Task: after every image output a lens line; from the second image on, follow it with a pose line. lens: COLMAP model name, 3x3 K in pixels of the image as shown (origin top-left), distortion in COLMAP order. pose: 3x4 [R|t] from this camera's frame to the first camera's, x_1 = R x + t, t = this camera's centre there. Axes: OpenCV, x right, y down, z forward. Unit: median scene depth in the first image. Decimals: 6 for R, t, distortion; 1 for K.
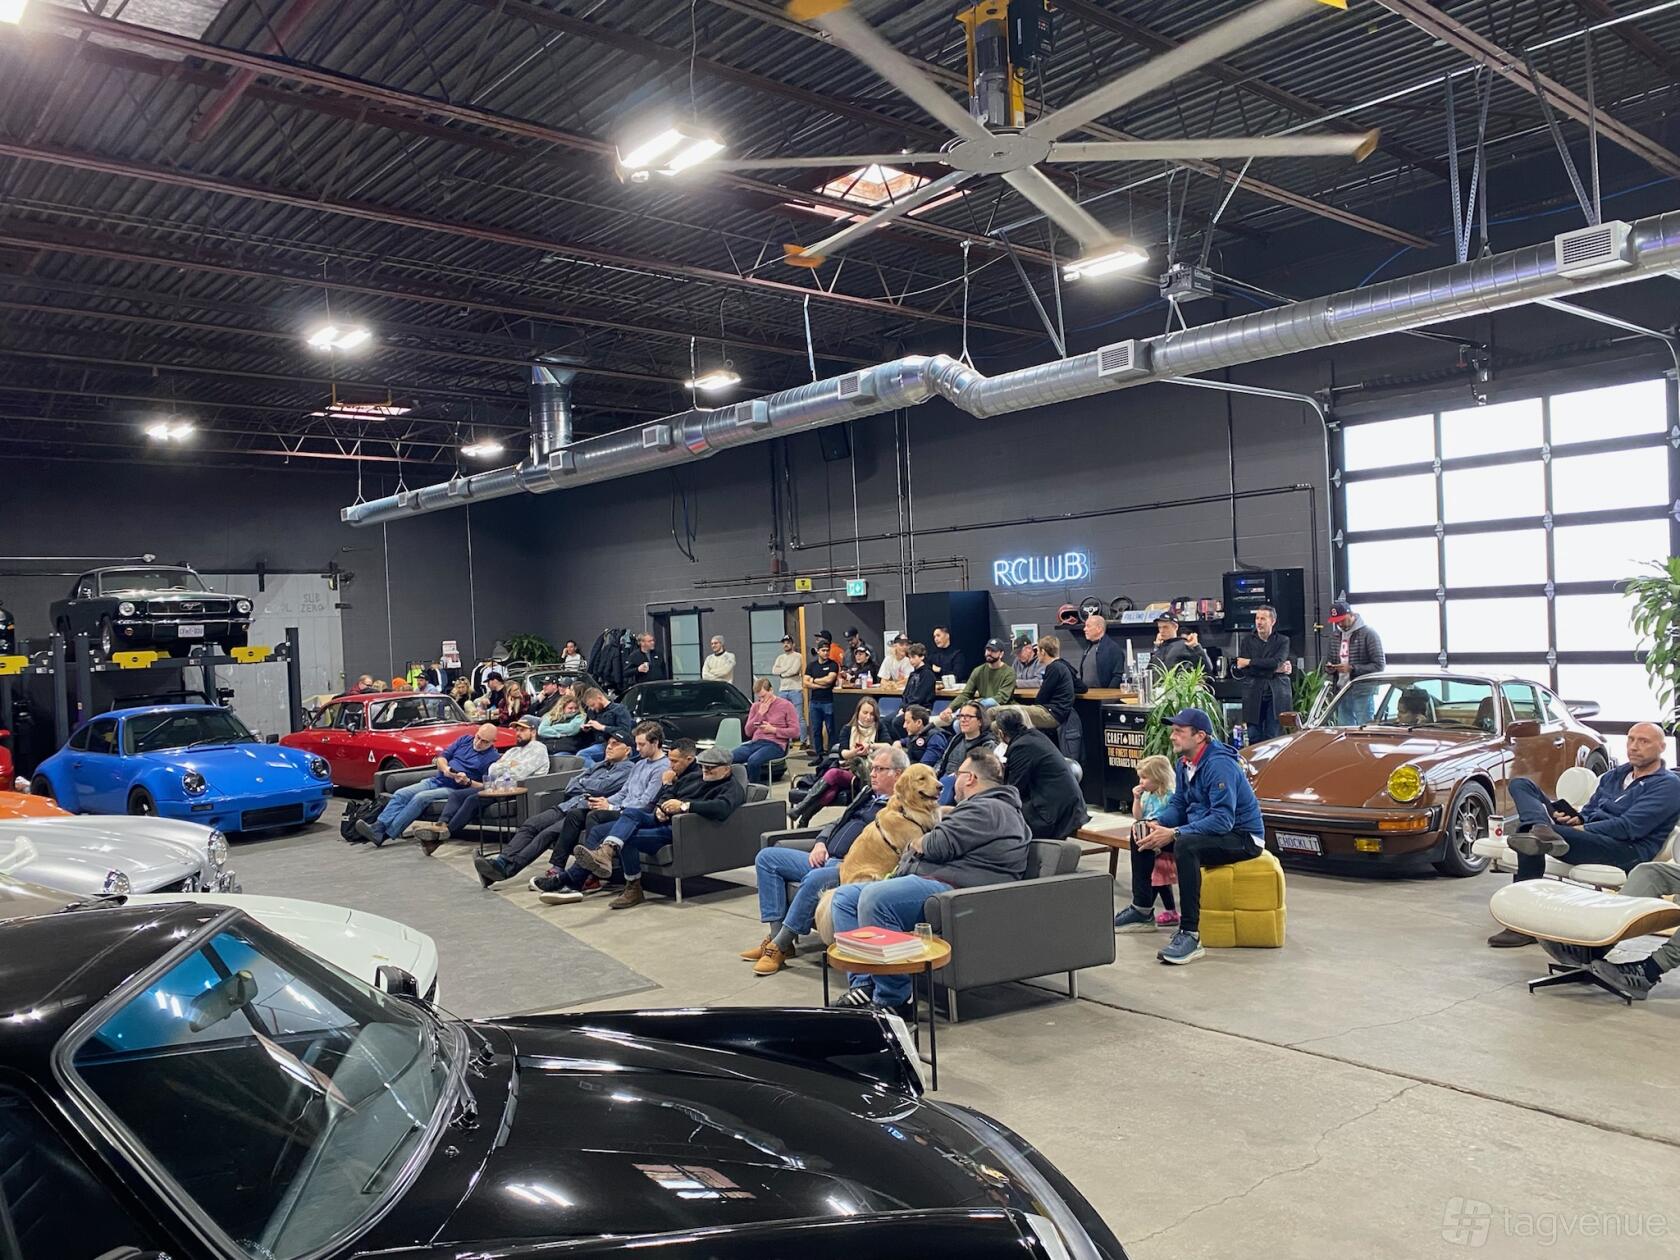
lens RADIAL K [[1281.8, 0, 838.8], [0, 1281.8, 628.5], [0, 0, 1]] dist [-0.000225, 0.000267]
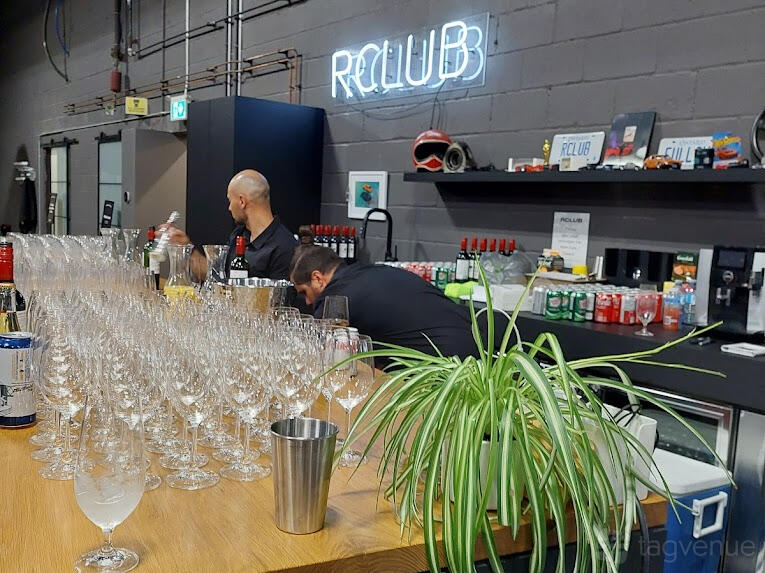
lens RADIAL K [[776.8, 0, 382.4], [0, 776.8, 288.1], [0, 0, 1]] dist [0.003801, 0.000000]
pose [[0.994043, 0.093330, -0.056284, 0.172963], [-0.086662, 0.990024, 0.111098, 0.008454], [0.066092, -0.105559, 0.992214, 0.673473]]
